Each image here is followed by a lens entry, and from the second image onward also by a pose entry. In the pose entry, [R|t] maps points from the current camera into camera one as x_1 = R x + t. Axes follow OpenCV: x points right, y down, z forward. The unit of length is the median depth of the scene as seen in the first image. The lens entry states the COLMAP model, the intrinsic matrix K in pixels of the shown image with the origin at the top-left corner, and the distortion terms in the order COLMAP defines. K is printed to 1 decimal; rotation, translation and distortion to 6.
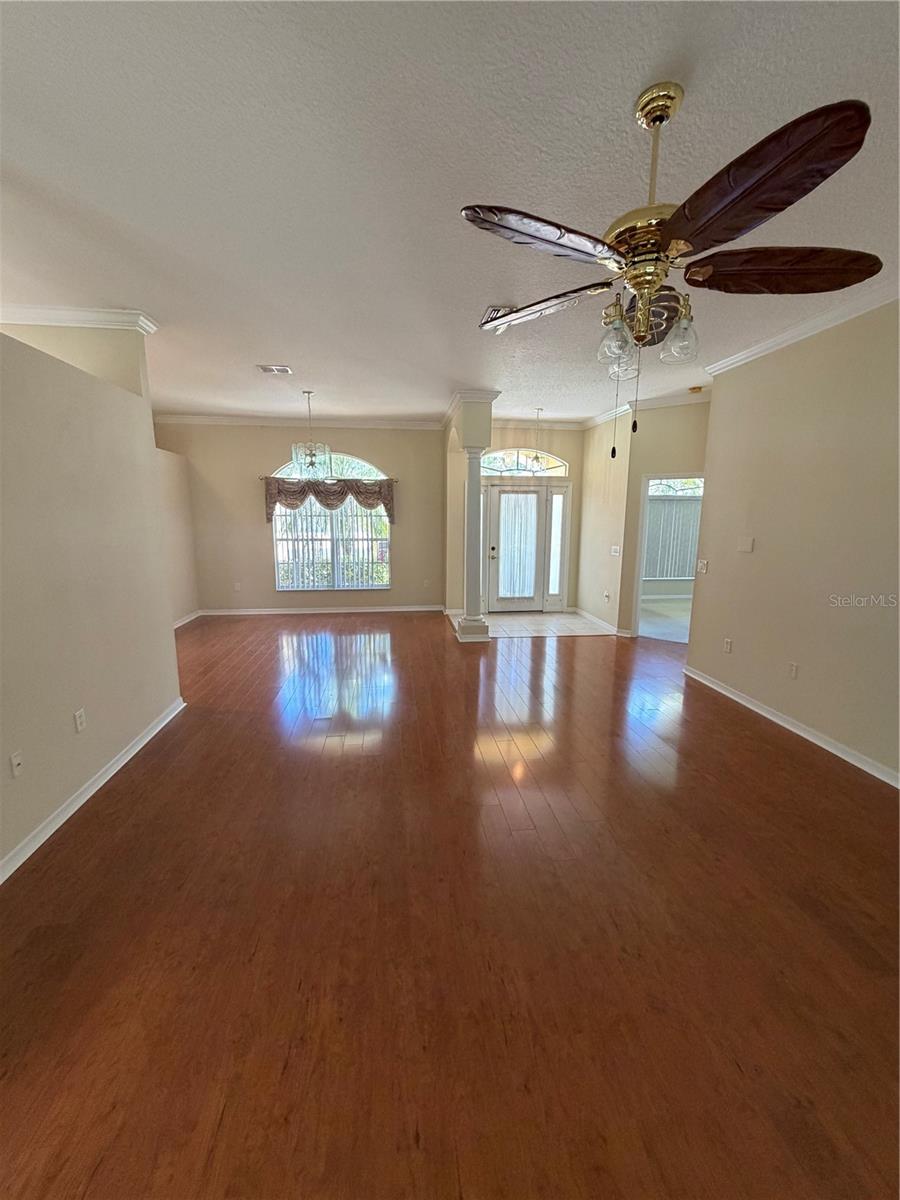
lens RADIAL K [[481.7, 0, 450.6], [0, 481.7, 594.9], [0, 0, 1]] dist [-0.000065, 0.000431]
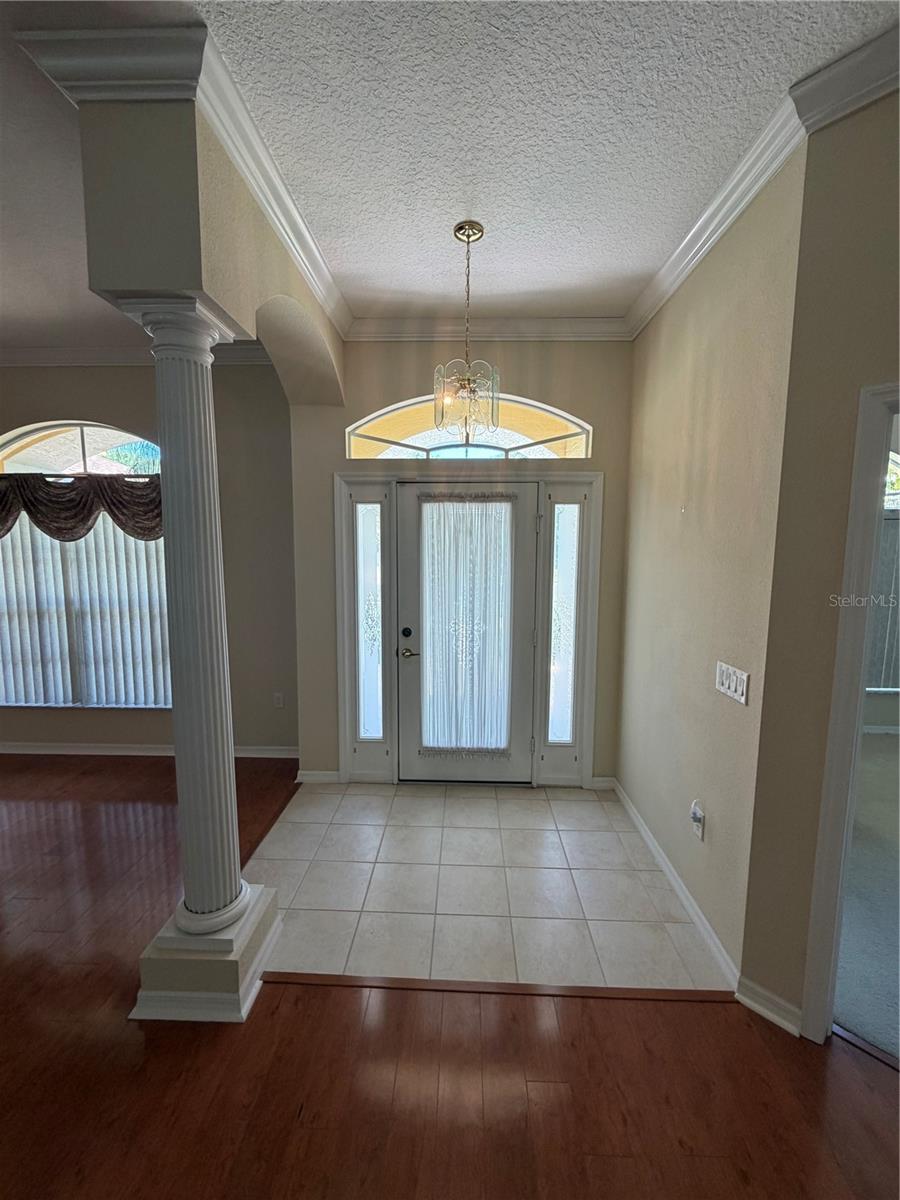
lens RADIAL K [[481.7, 0, 450.9], [0, 481.7, 597.8], [0, 0, 1]] dist [-0.000065, 0.000431]
pose [[0.988758, 0.016356, -0.148624, 0.189970], [-0.025267, 0.997981, -0.058274, -0.103831], [0.147371, 0.061374, 0.987175, 0.595913]]
